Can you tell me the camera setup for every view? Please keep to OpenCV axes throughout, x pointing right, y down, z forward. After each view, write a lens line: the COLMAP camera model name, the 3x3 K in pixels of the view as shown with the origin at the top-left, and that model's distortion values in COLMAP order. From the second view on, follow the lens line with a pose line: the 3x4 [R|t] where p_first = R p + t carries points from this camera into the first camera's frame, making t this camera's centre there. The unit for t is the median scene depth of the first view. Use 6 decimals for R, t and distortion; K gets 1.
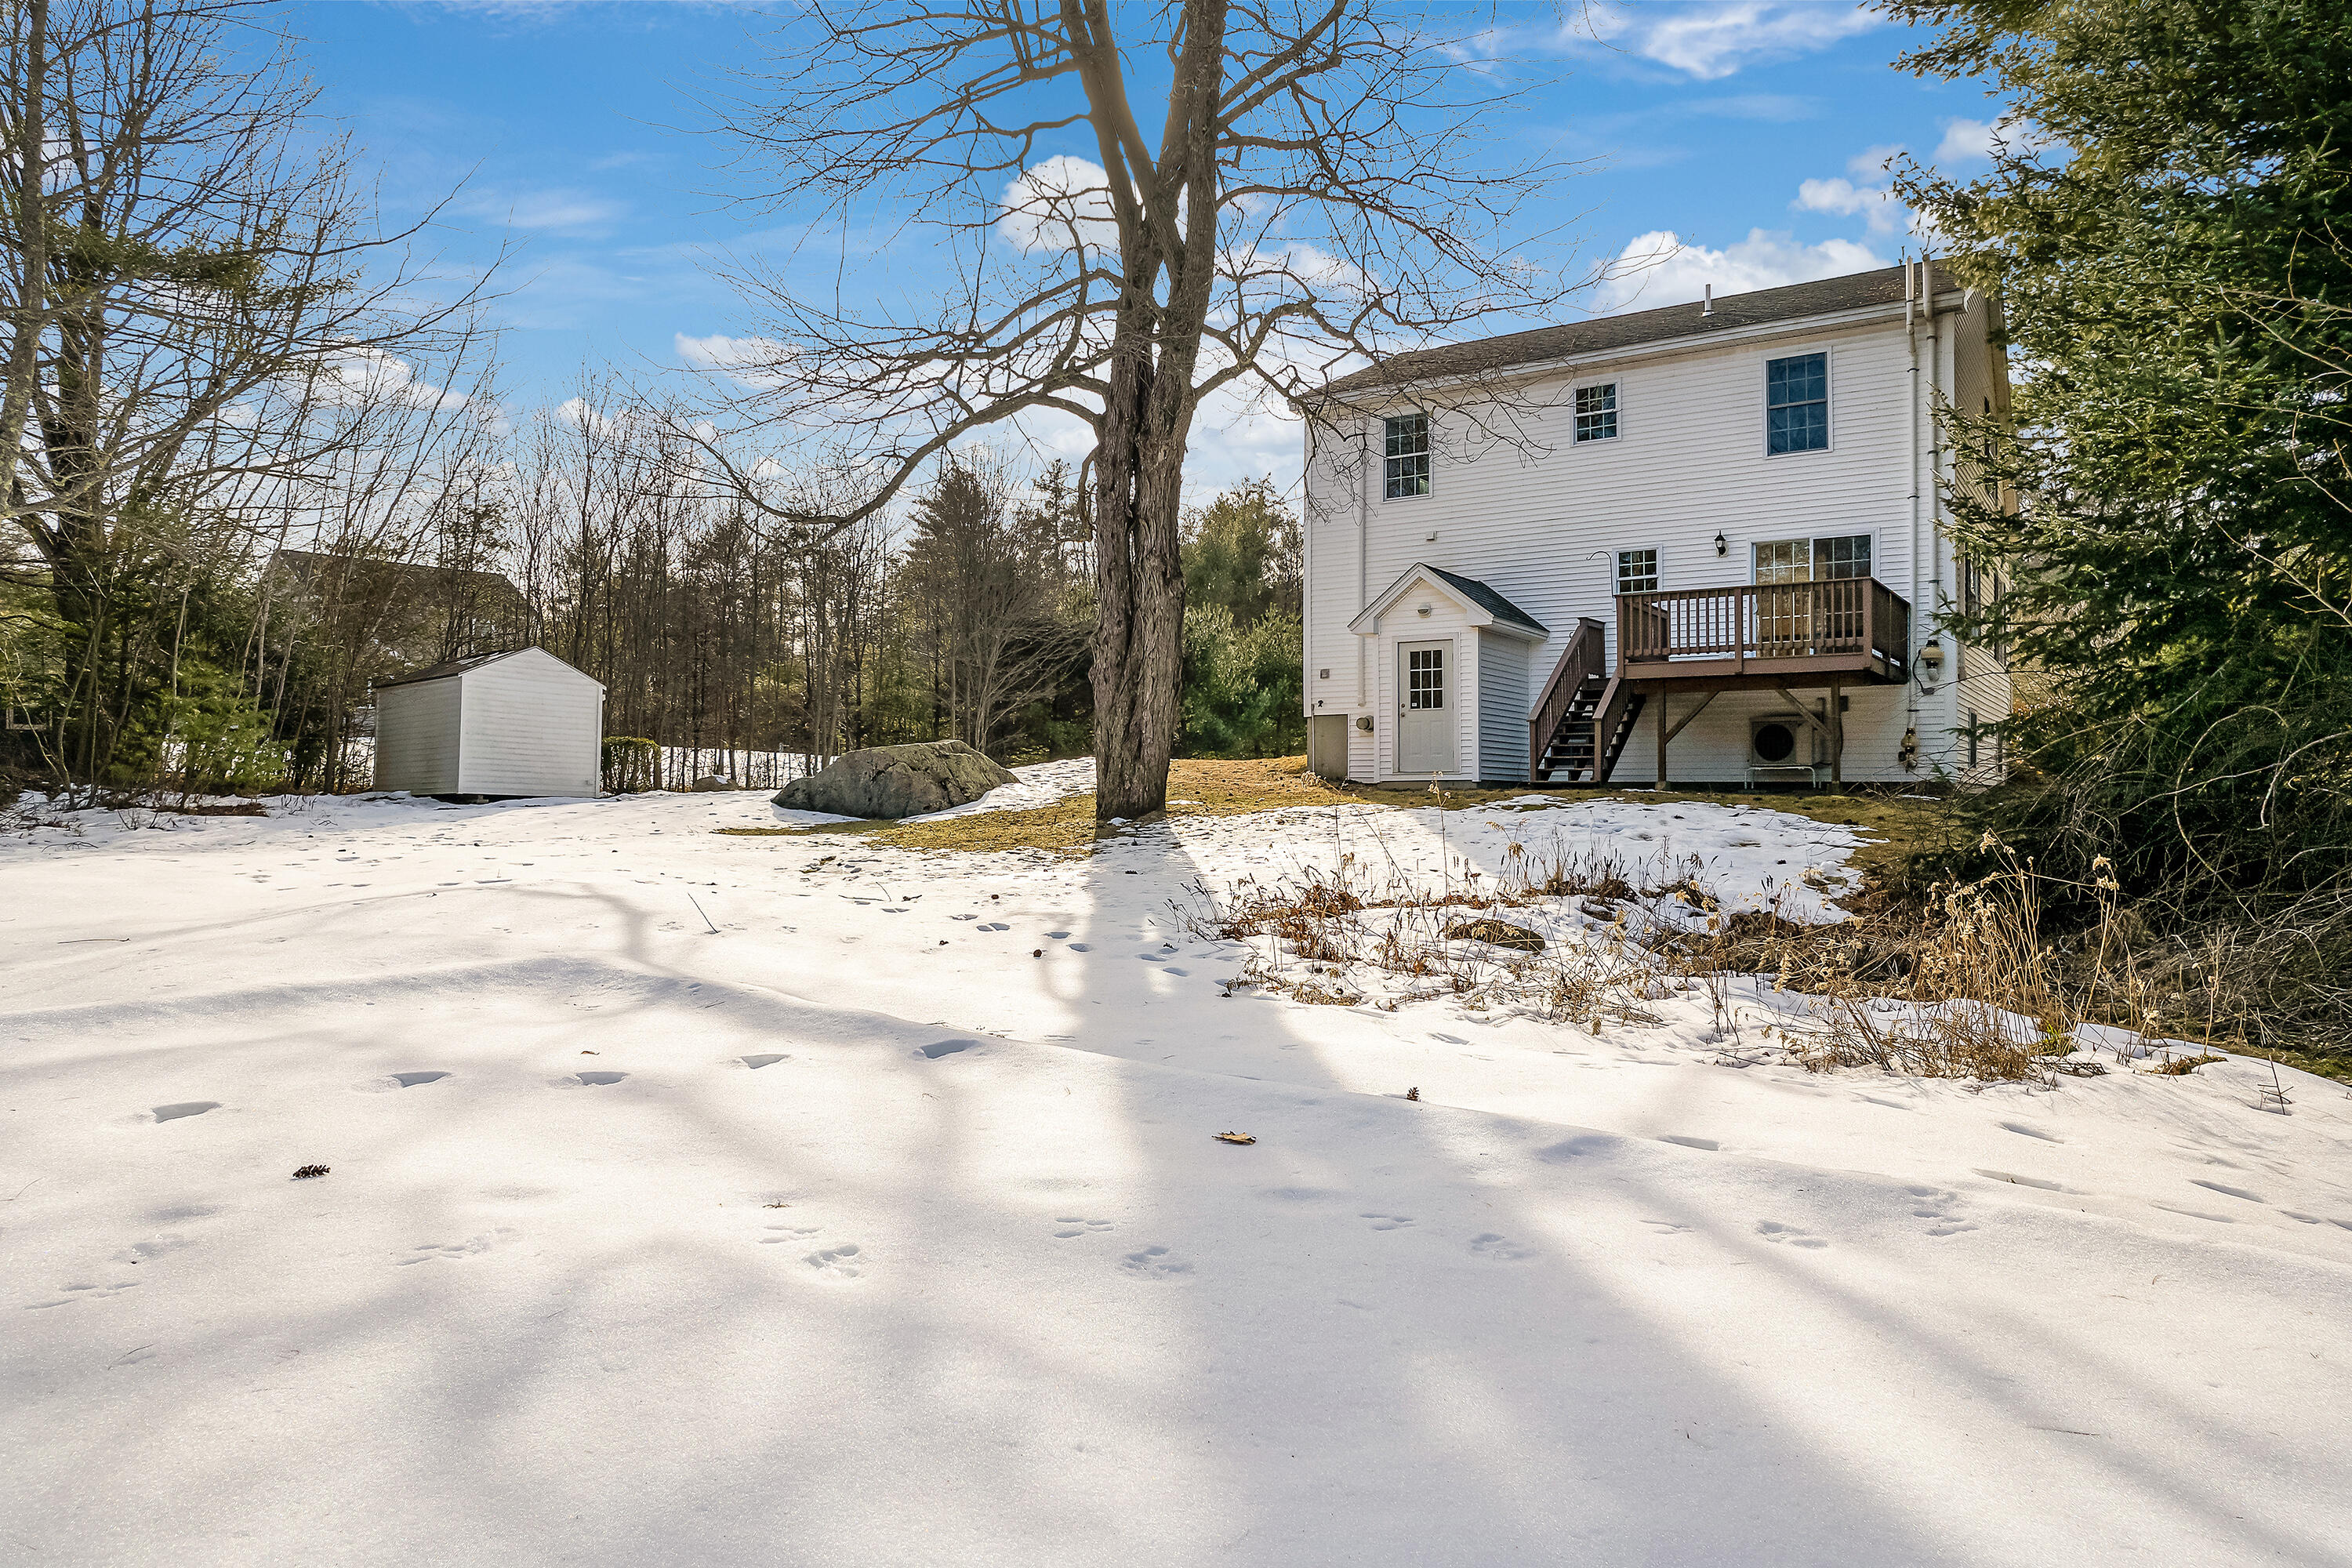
lens RADIAL K [[1500.8, 0, 1168.8], [0, 1500.8, 798.0], [0, 0, 1]] dist [-0.000448, 0.000668]
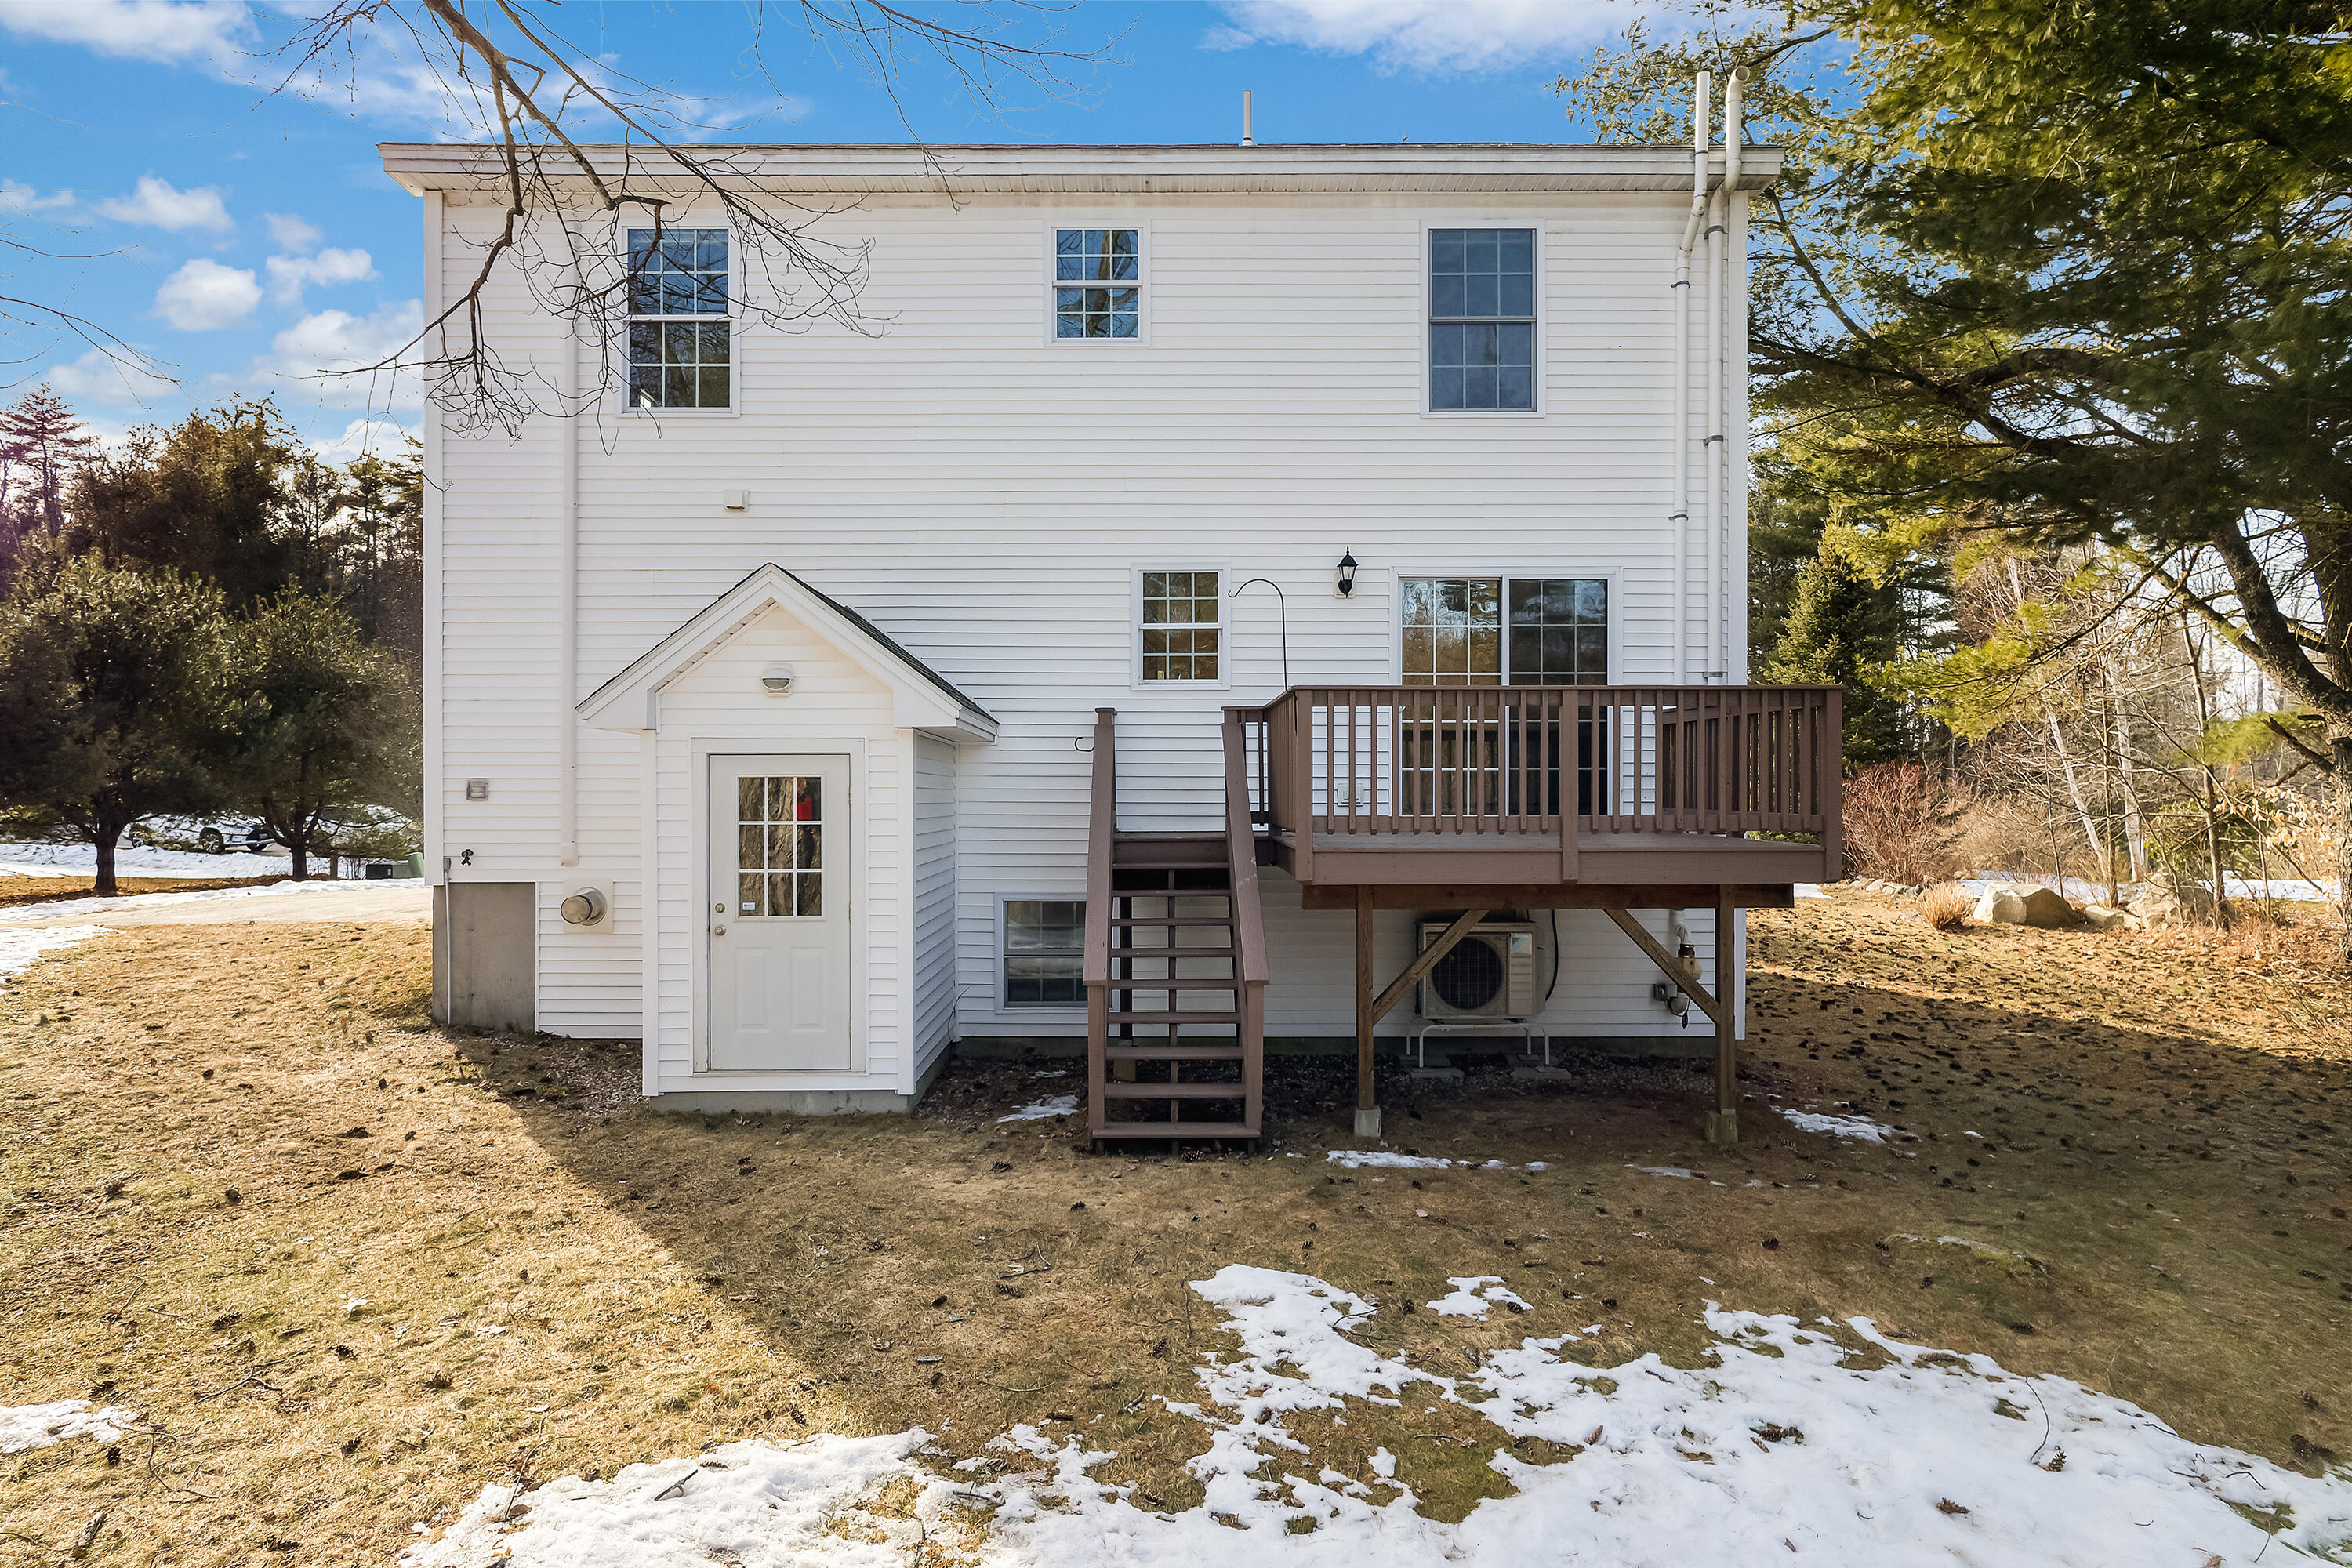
lens RADIAL K [[1553.5, 0, 1176.0], [0, 1553.5, 784.0], [0, 0, 1]] dist [-0.002675, 0.043310]
pose [[0.829329, -0.003998, 0.558746, 0.022064], [0.005320, 0.999986, -0.000740, -0.094906], [-0.558735, 0.003586, 0.829338, 0.579381]]
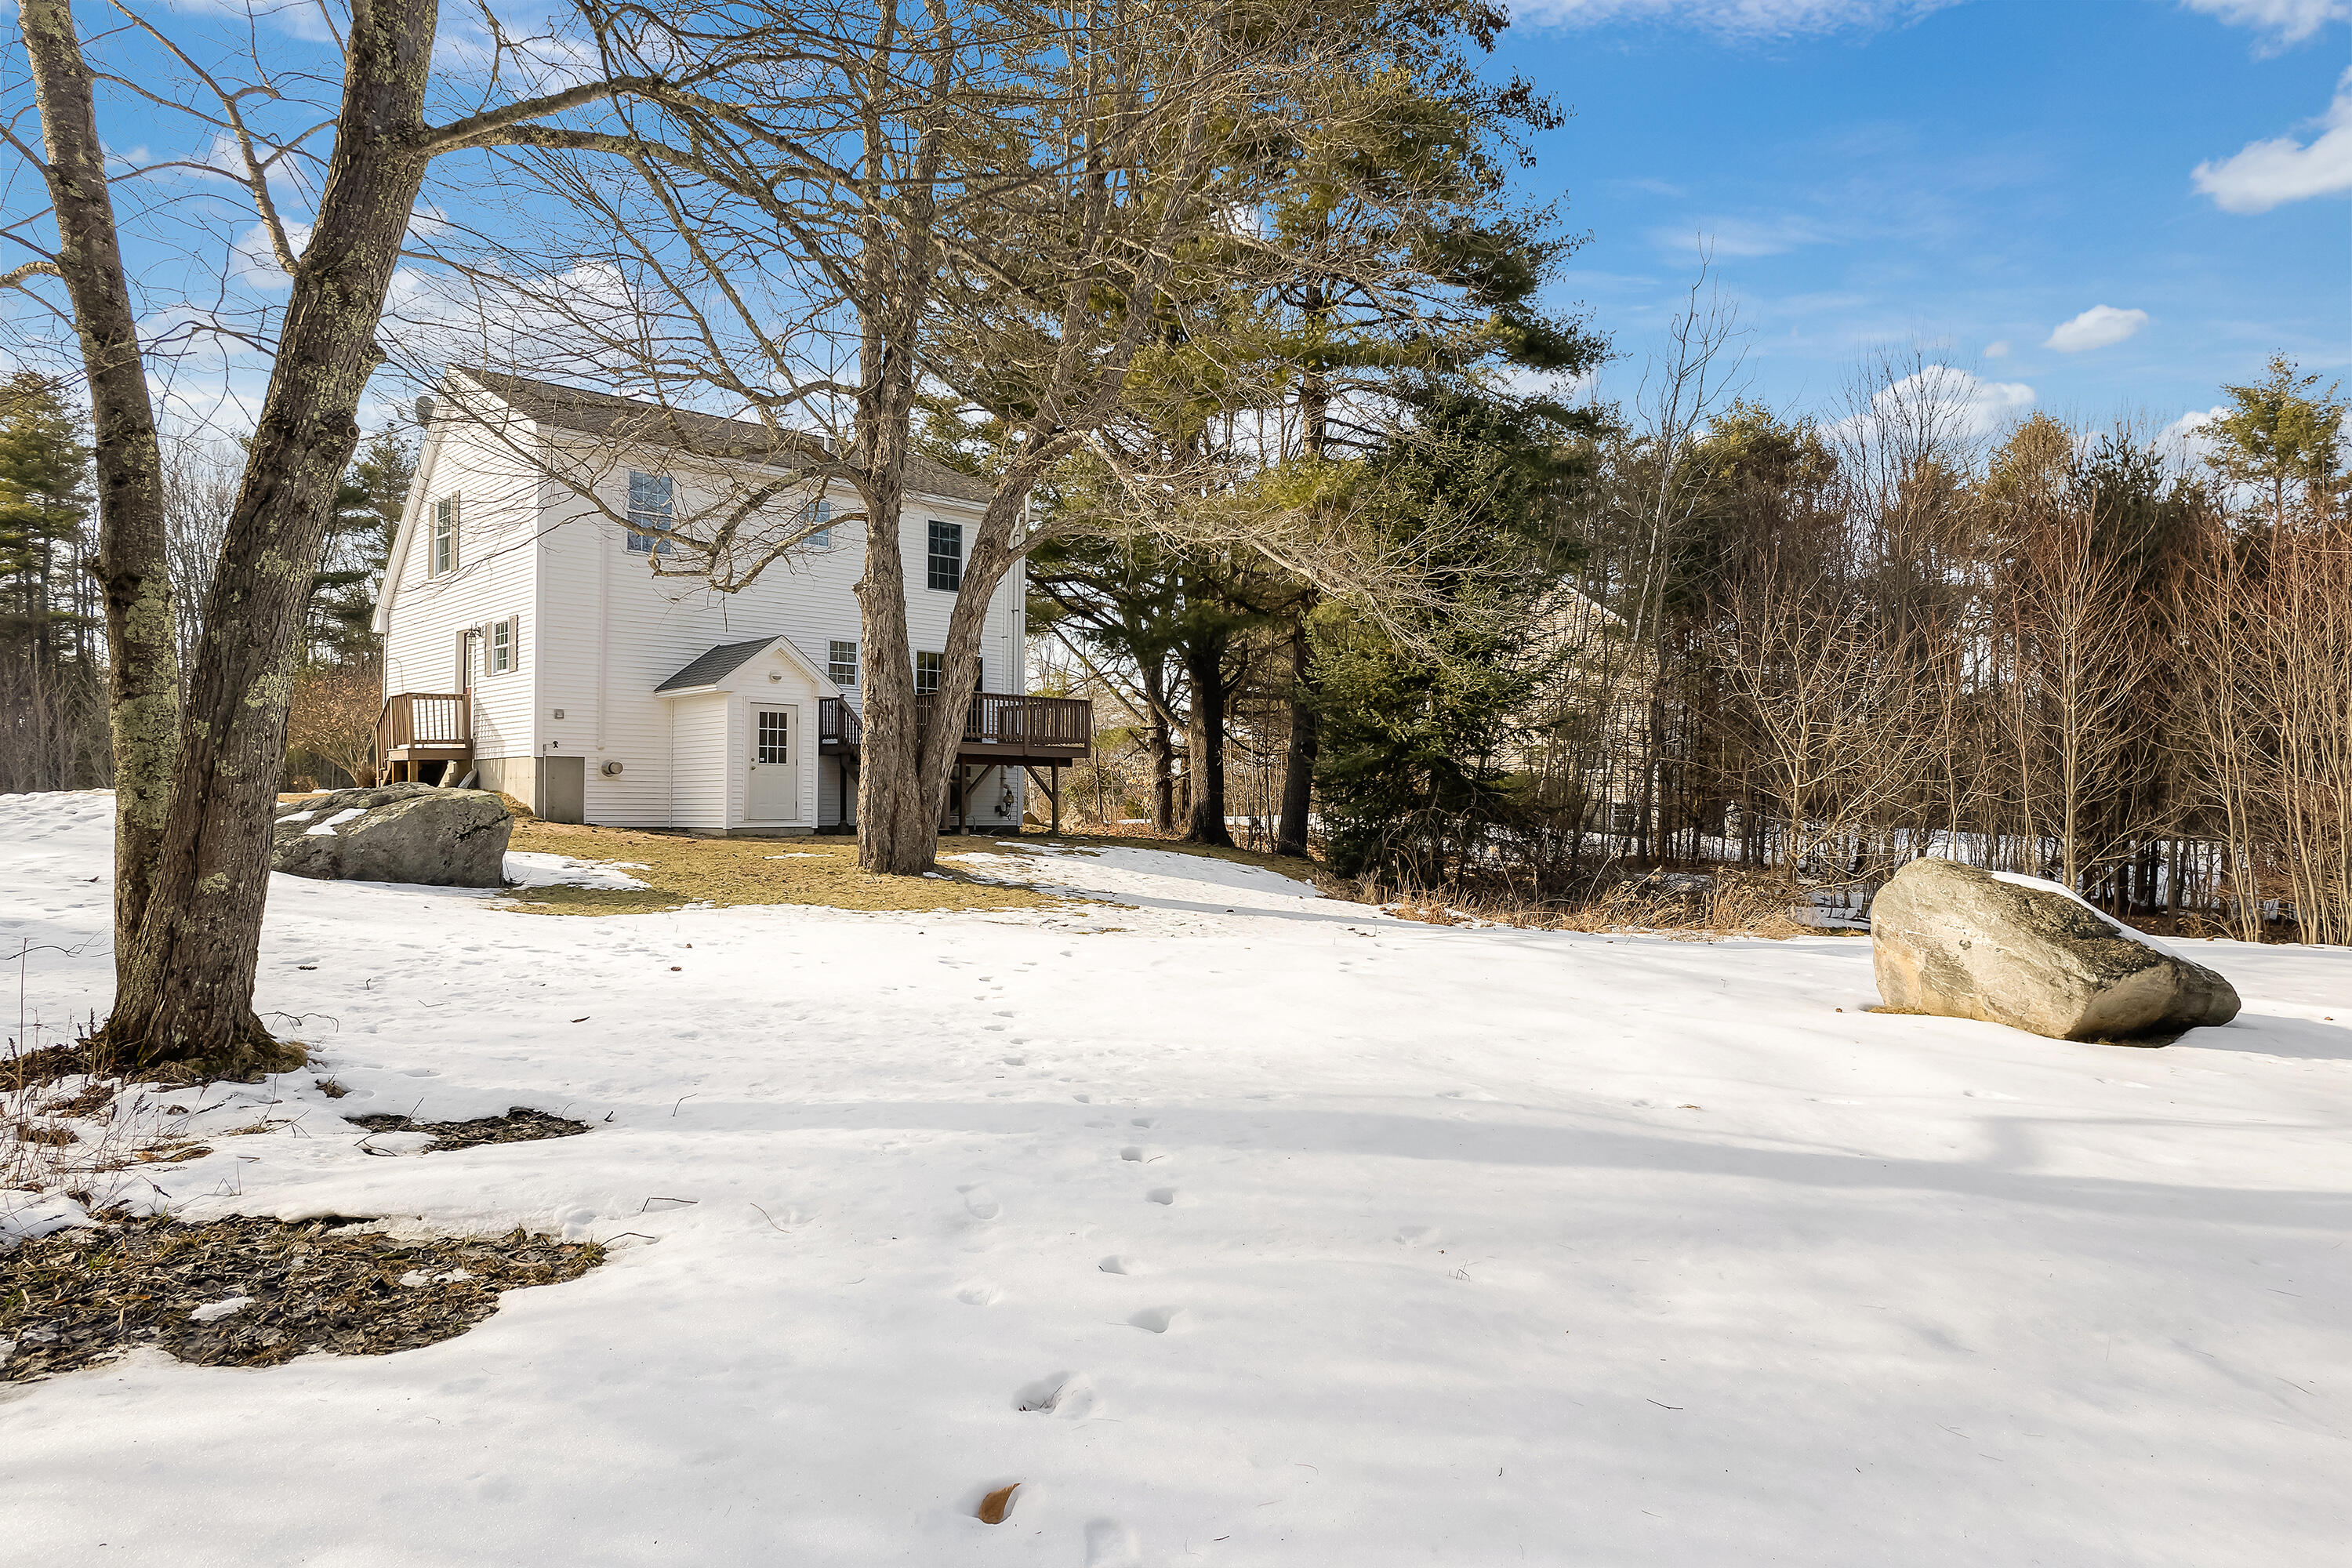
lens RADIAL K [[1500.8, 0, 1168.8], [0, 1500.8, 798.0], [0, 0, 1]] dist [-0.000448, 0.000668]
pose [[0.244374, 0.005704, 0.969664, -0.848013], [-0.003710, 0.999981, -0.004947, -0.028976], [-0.969674, -0.002389, 0.244391, 0.432104]]
